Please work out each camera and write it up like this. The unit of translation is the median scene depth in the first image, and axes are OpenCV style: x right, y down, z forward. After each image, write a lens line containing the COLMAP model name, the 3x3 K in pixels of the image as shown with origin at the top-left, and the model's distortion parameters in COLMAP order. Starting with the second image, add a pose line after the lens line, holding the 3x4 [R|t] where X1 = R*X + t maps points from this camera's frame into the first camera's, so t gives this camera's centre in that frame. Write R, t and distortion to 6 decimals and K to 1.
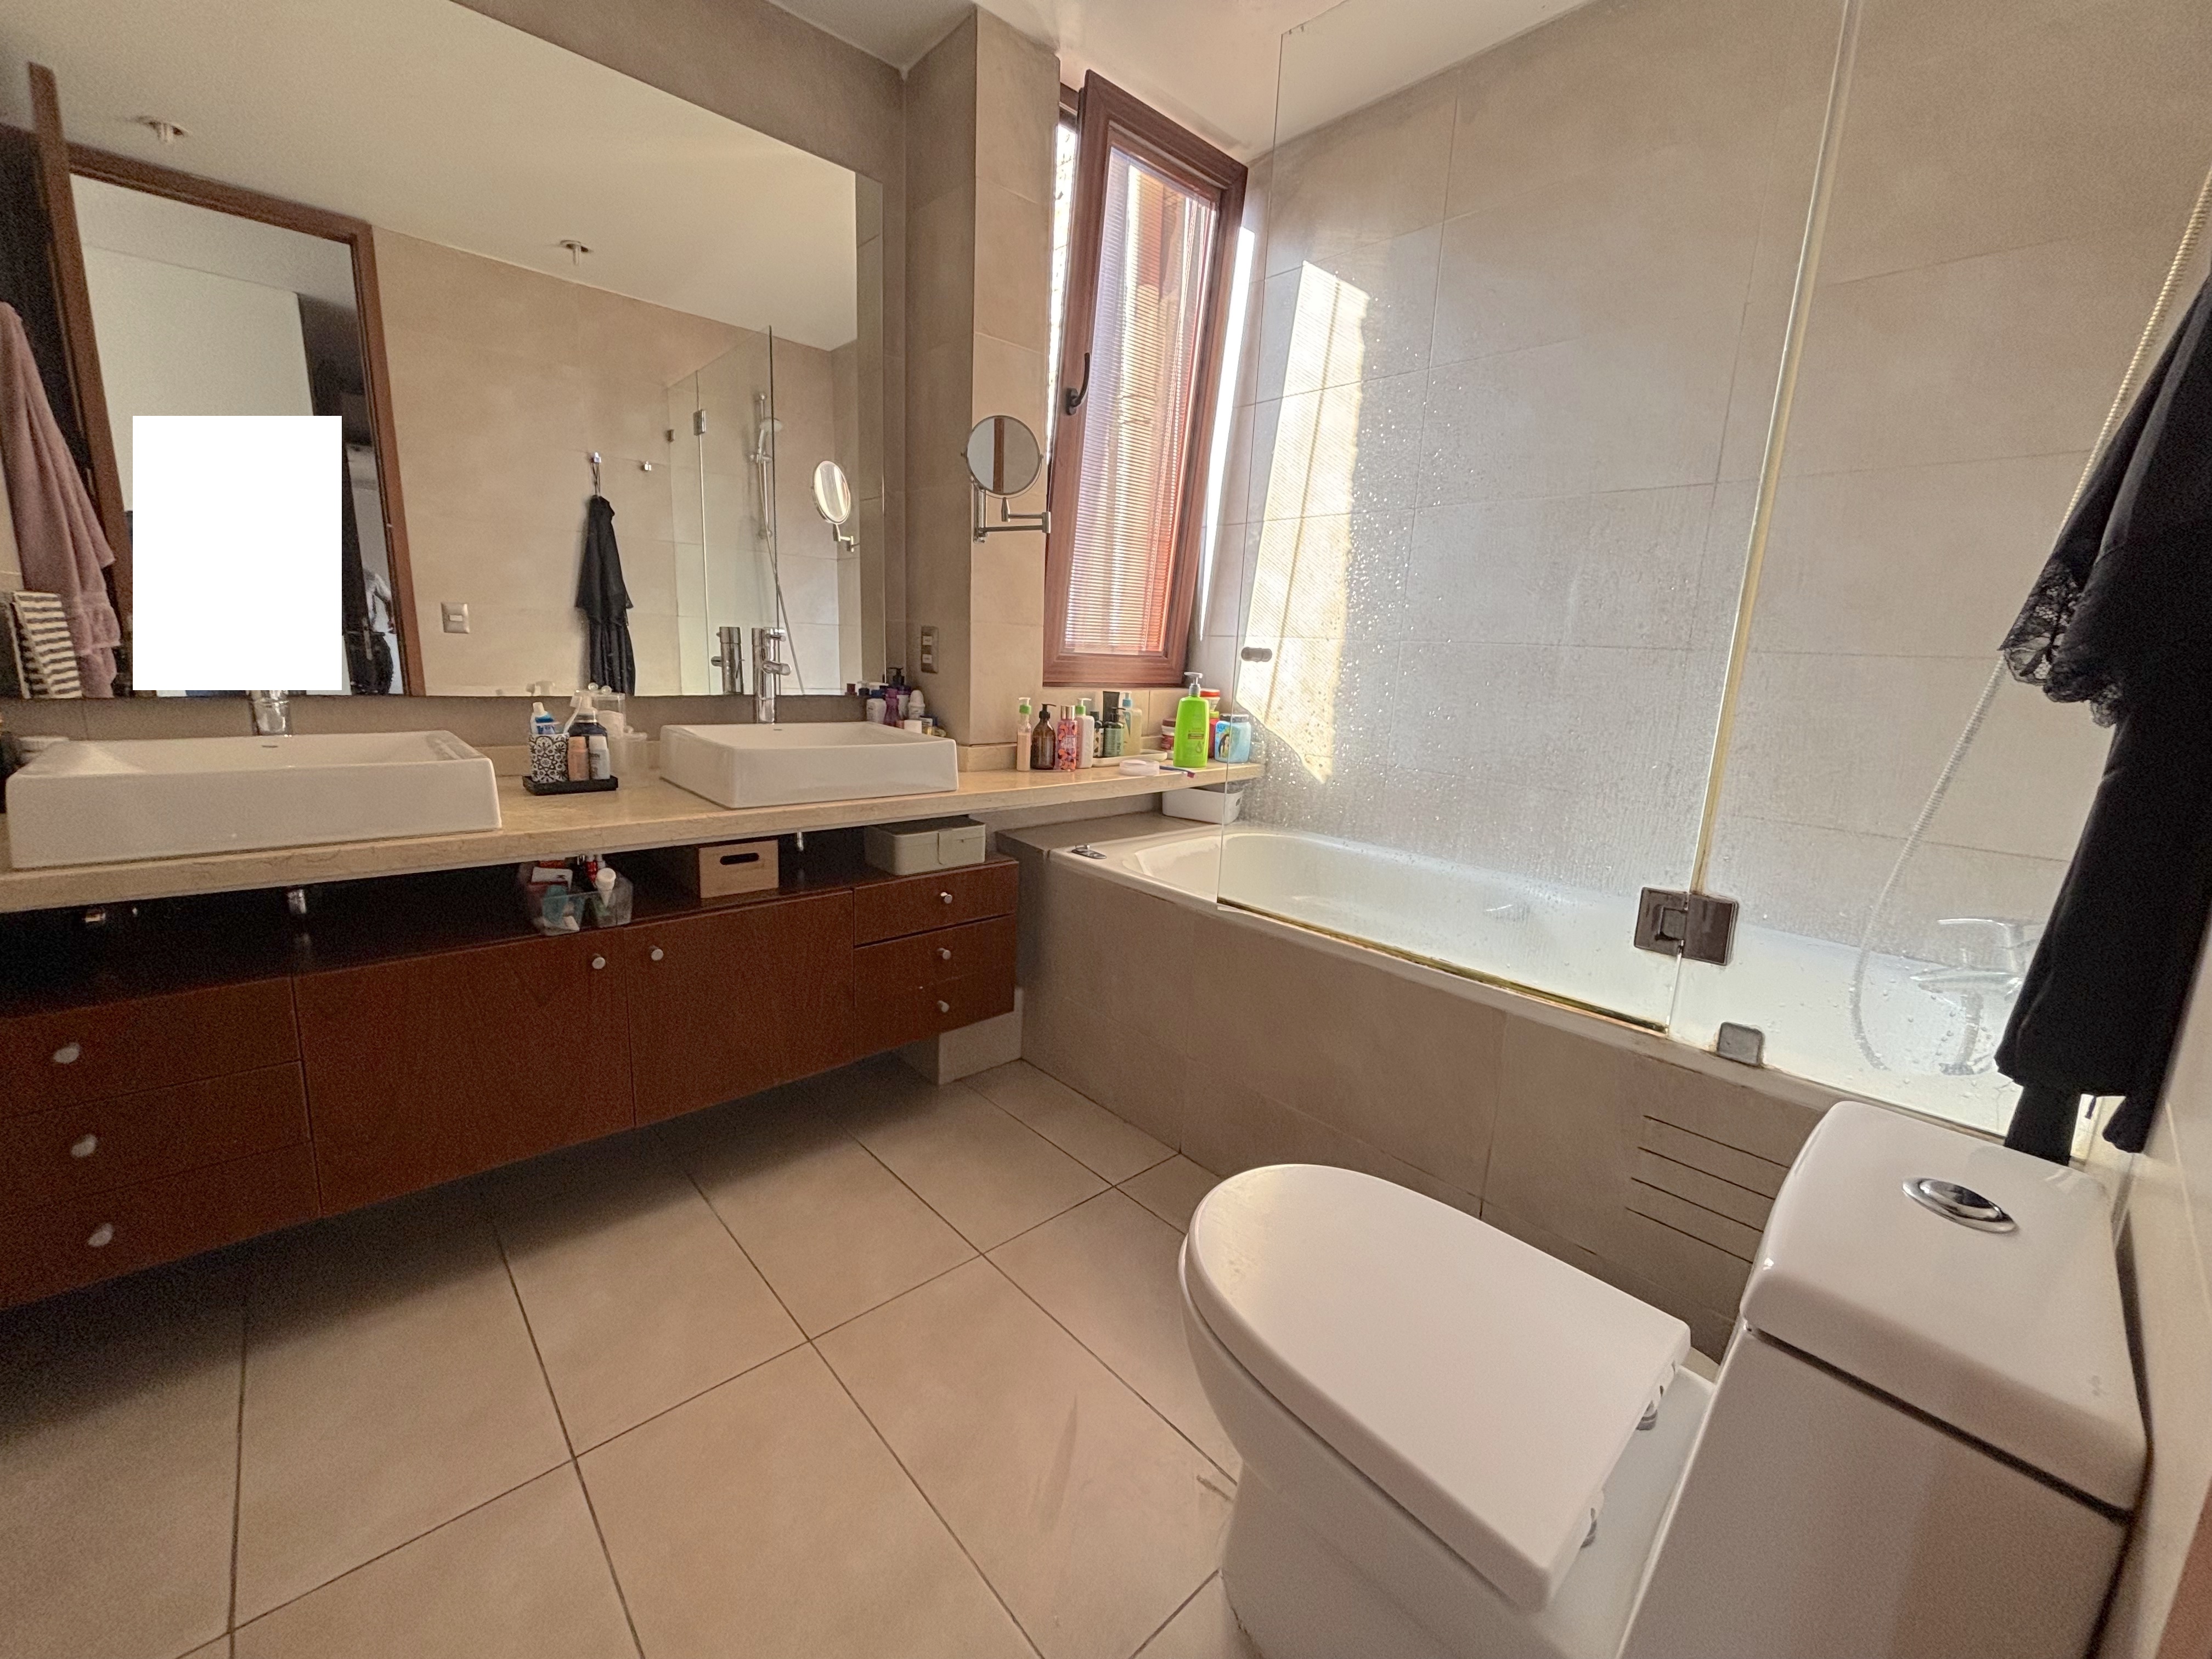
lens RADIAL K [[872.1, 0, 1104.6], [0, 872.1, 849.5], [0, 0, 1]] dist [0.002190, -0.005347]
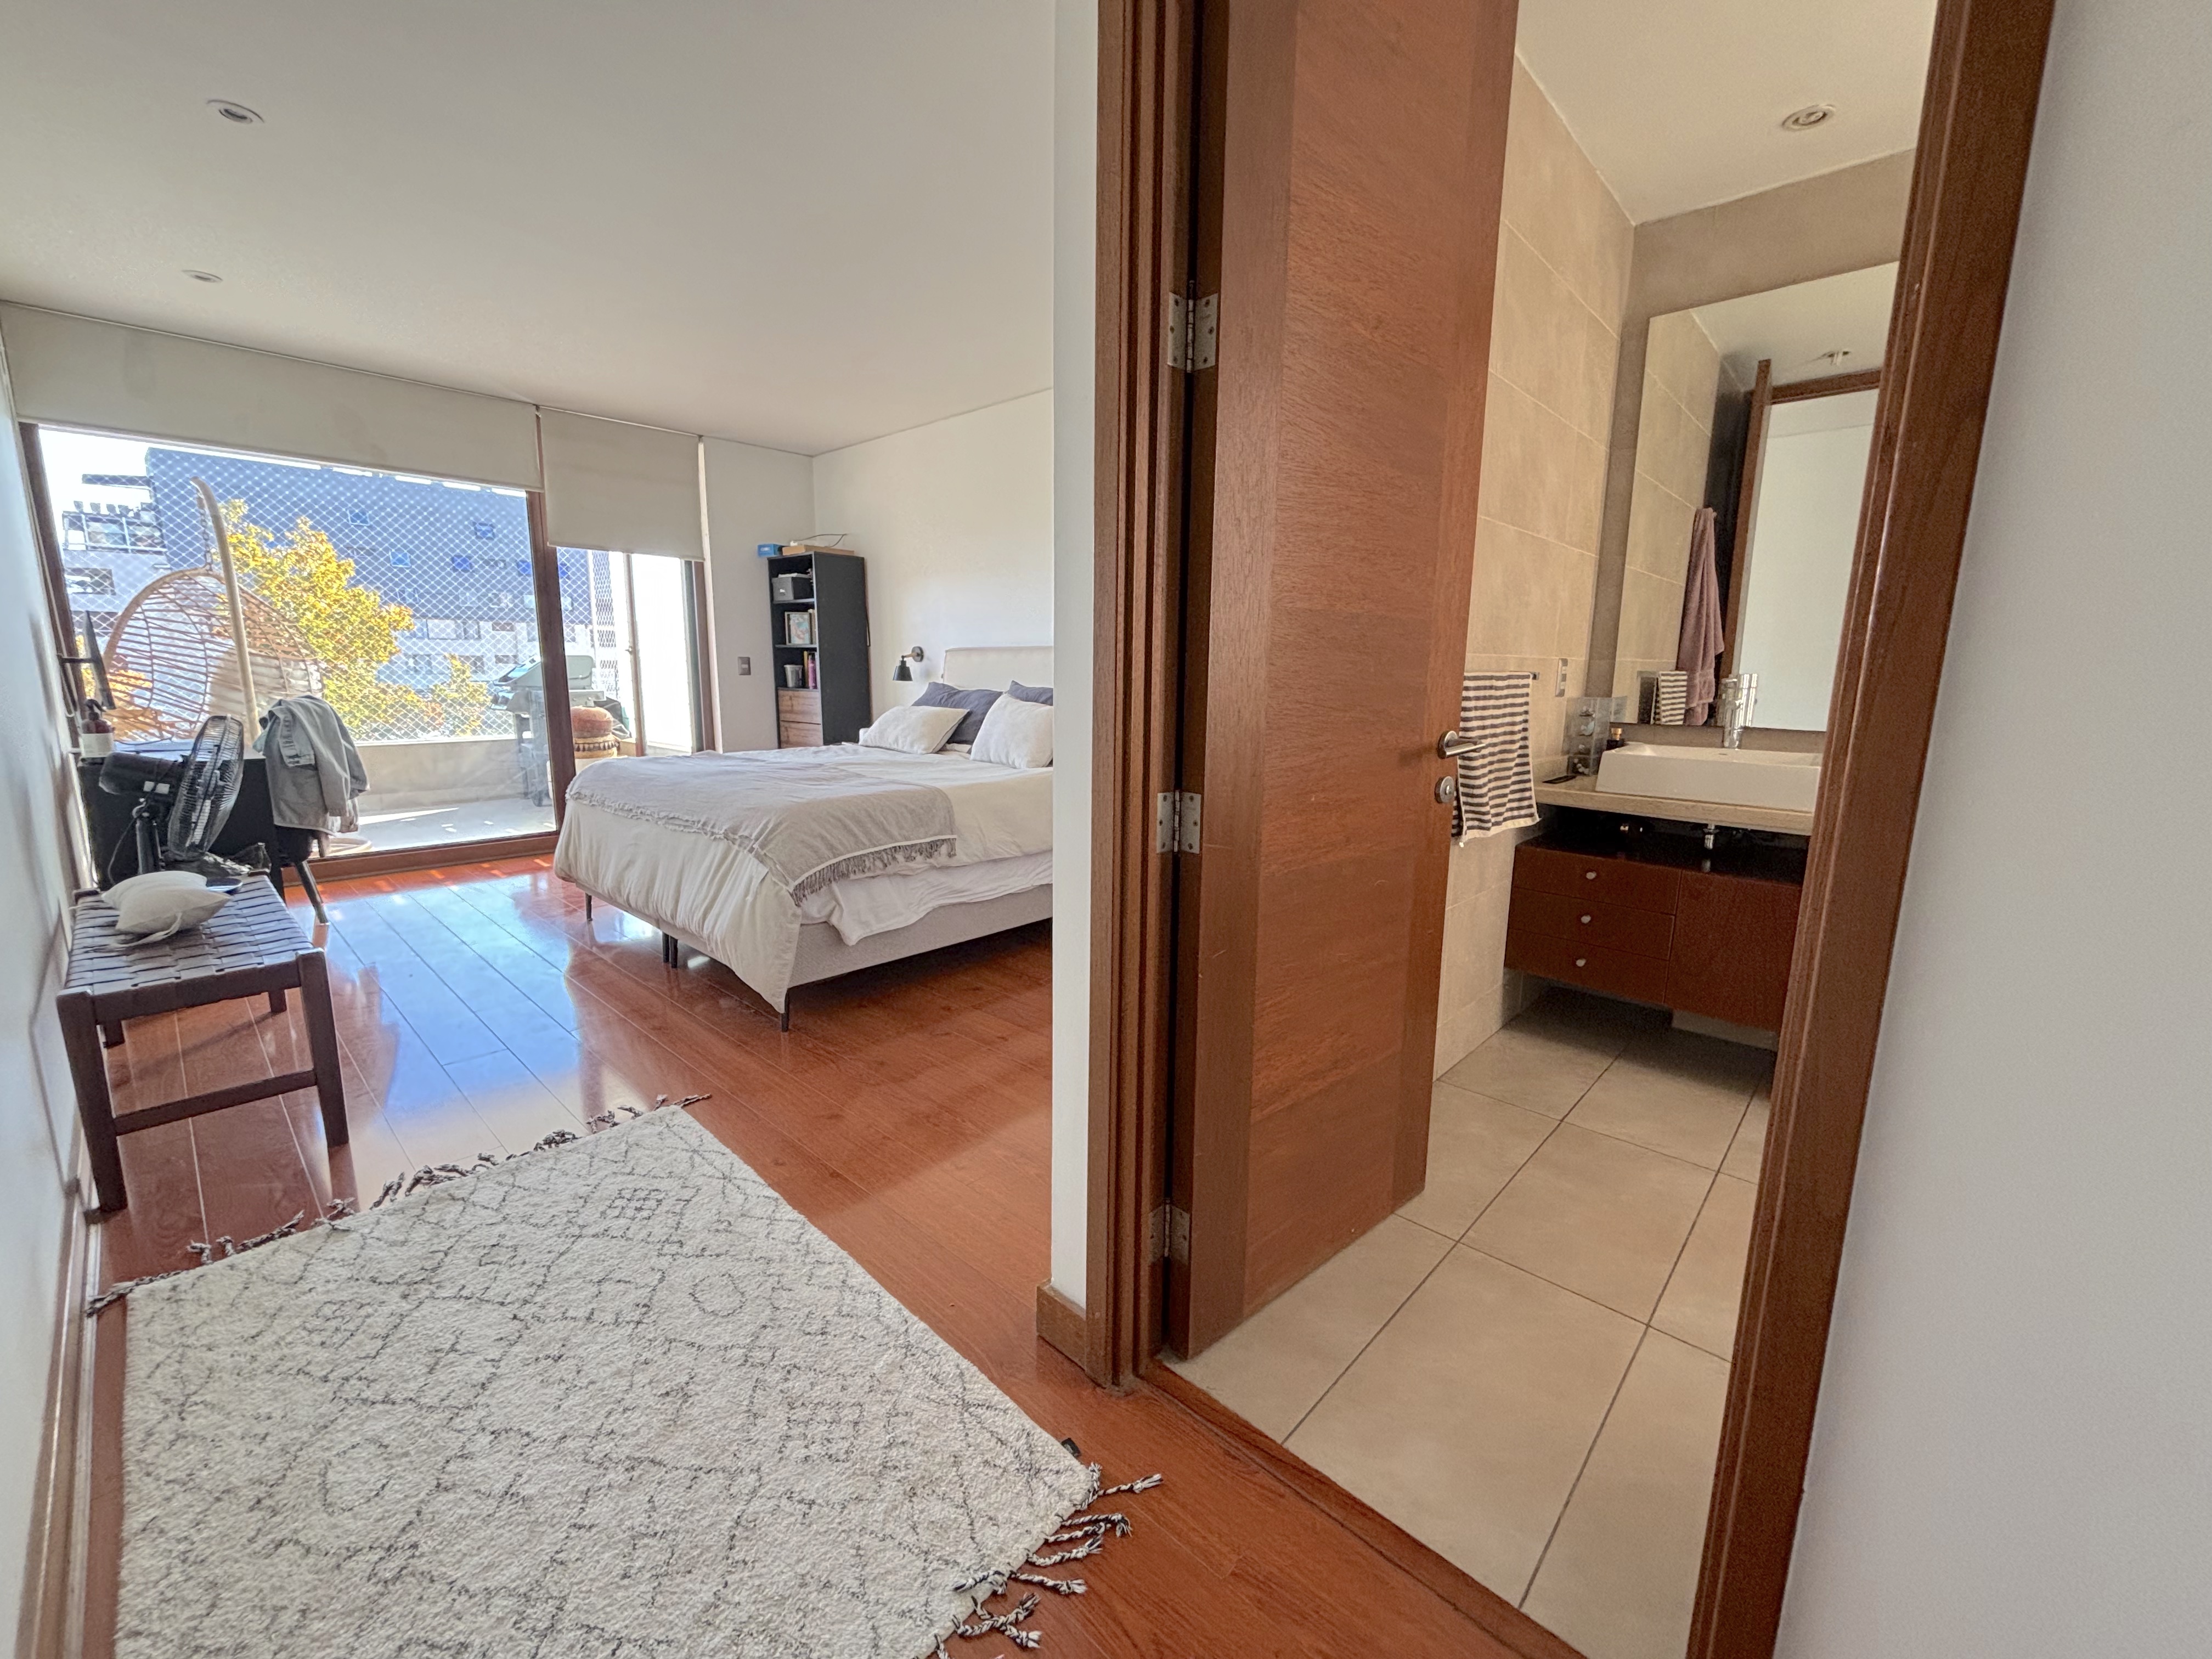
lens RADIAL K [[891.5, 0, 1107.1], [0, 891.5, 821.4], [0, 0, 1]] dist [0.002335, 0.000293]
pose [[0.084926, 0.124552, -0.988572, 0.483340], [-0.218290, 0.970379, 0.103507, 0.061899], [0.972182, 0.207005, 0.109598, -0.257612]]
